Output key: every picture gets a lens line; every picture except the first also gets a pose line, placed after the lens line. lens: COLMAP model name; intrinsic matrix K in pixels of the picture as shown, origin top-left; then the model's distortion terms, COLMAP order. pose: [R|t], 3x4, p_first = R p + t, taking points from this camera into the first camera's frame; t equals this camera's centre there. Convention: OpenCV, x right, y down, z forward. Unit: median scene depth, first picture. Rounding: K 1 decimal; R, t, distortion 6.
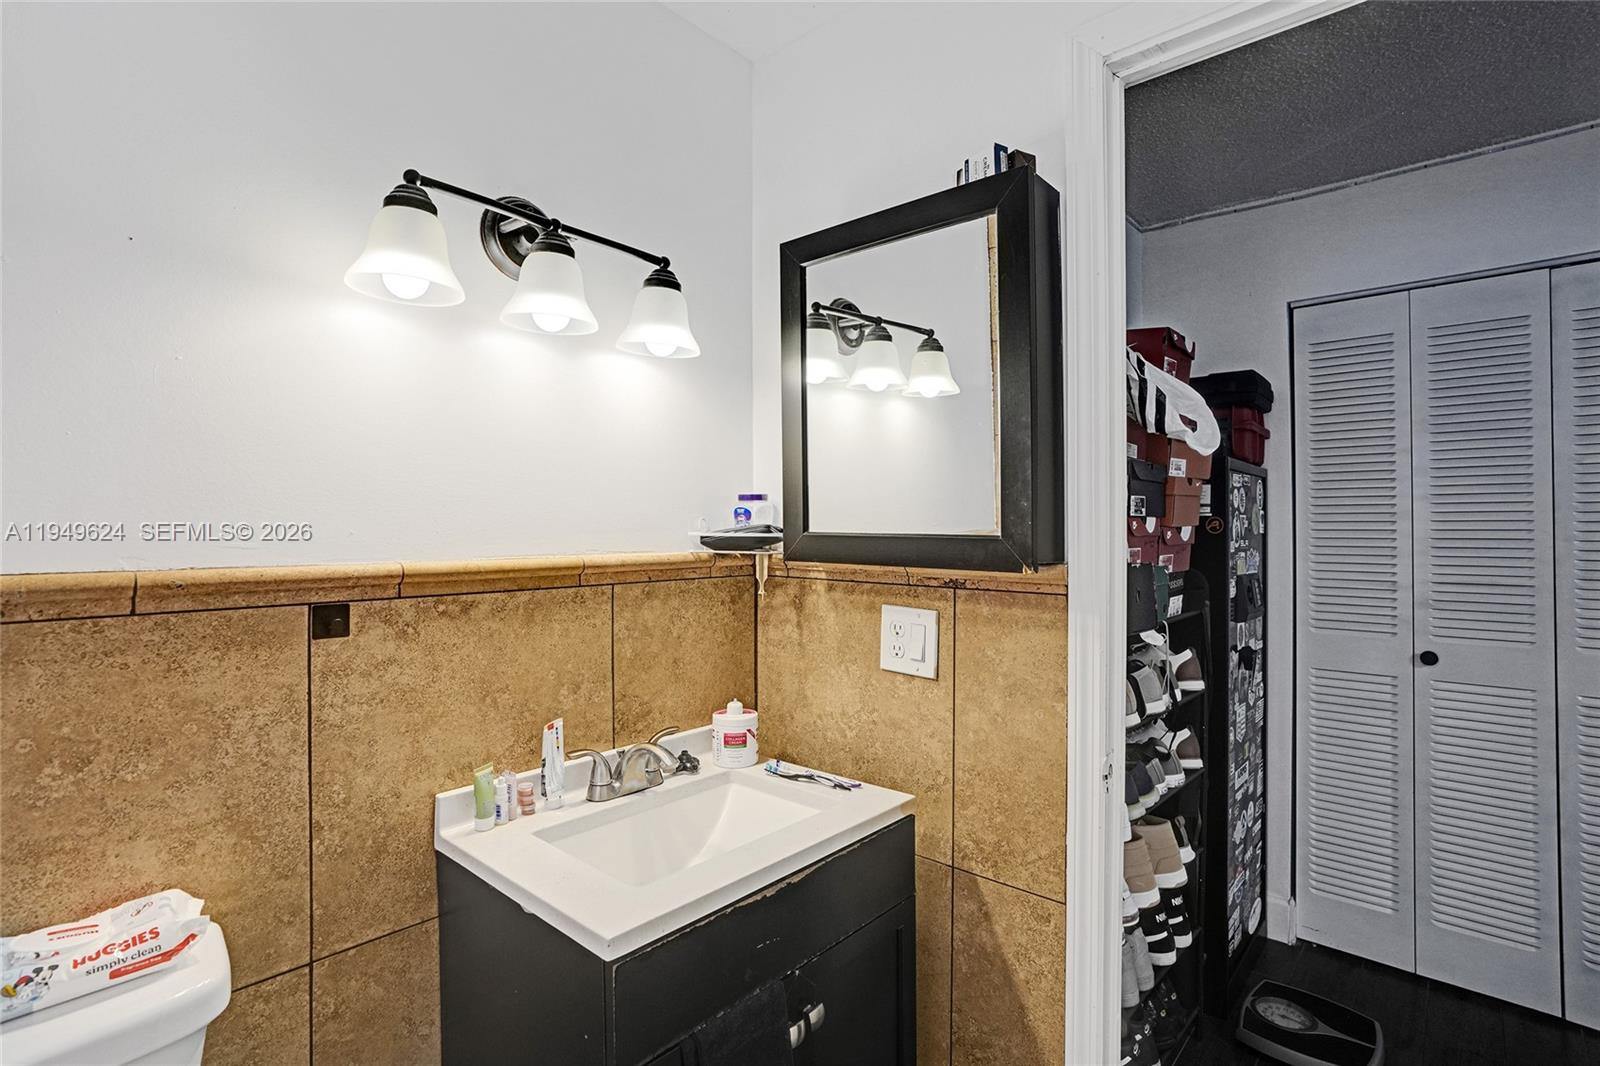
lens RADIAL K [[763.6, 0, 799.0], [0, 763.6, 520.4], [0, 0, 1]] dist [-0.021274, 0.000859]
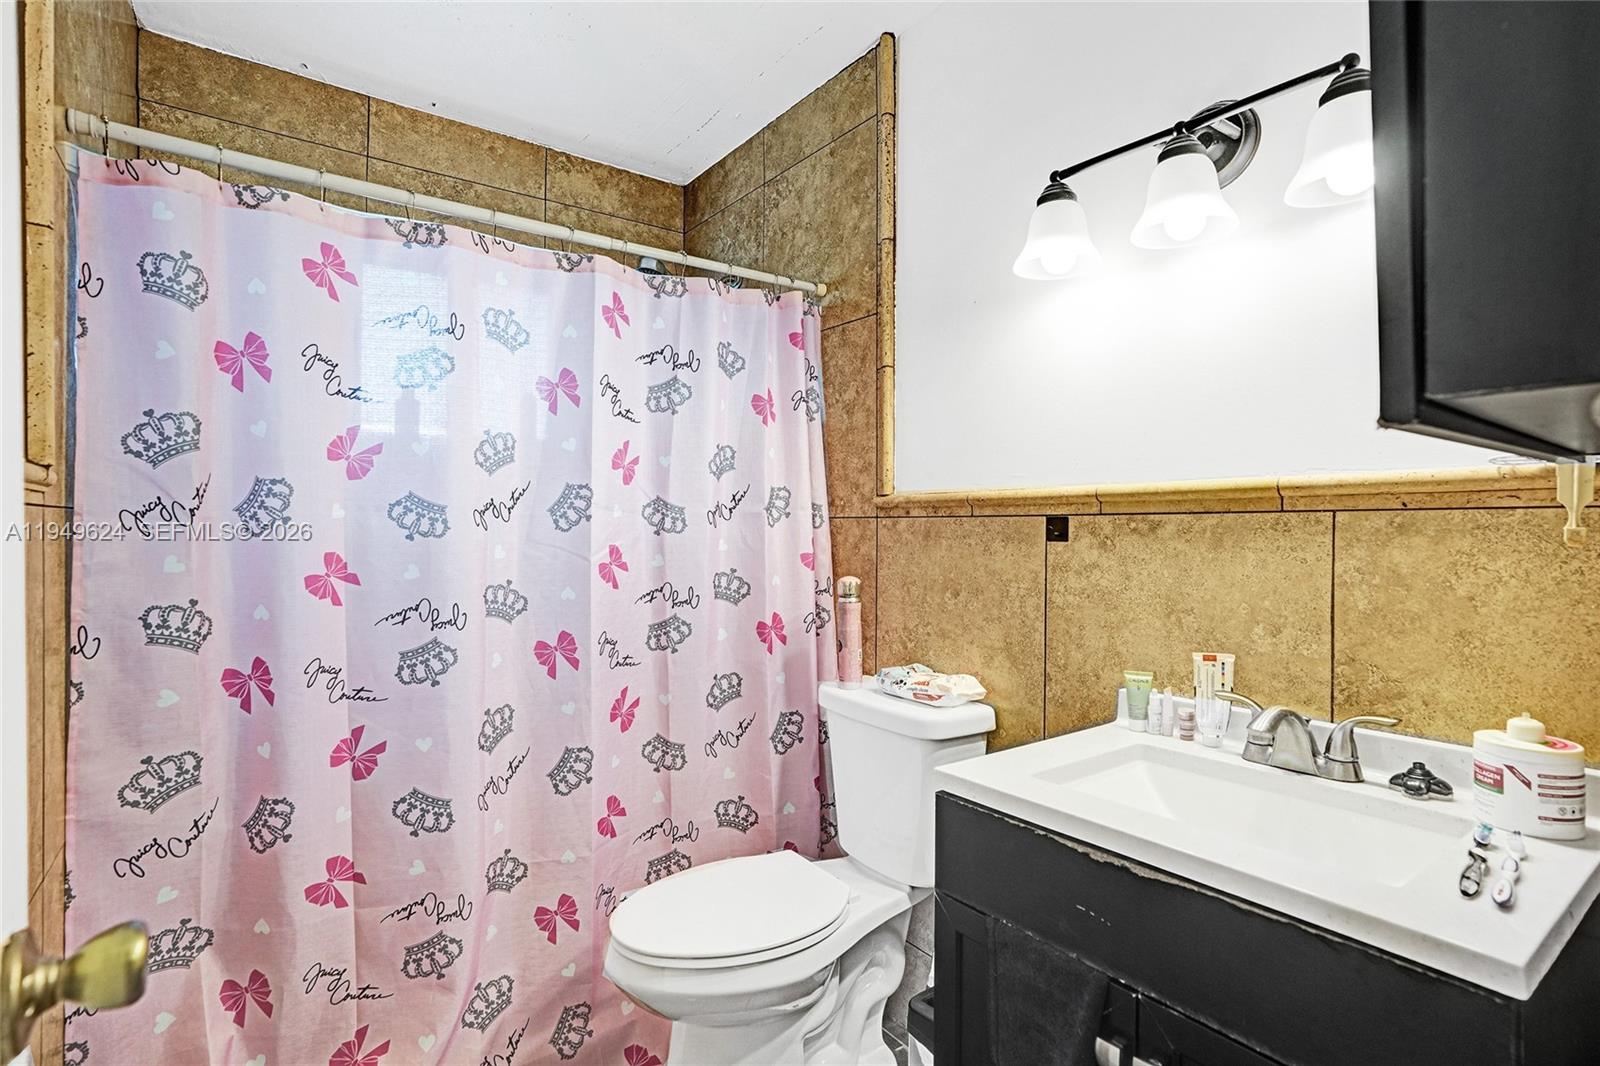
lens RADIAL K [[763.6, 0, 799.0], [0, 763.6, 520.4], [0, 0, 1]] dist [-0.021274, 0.000859]
pose [[-0.186906, 0.000351, -0.982378, 0.732514], [0.016615, 0.999858, -0.002804, 0.104391], [0.982237, -0.016846, -0.186885, 0.735202]]
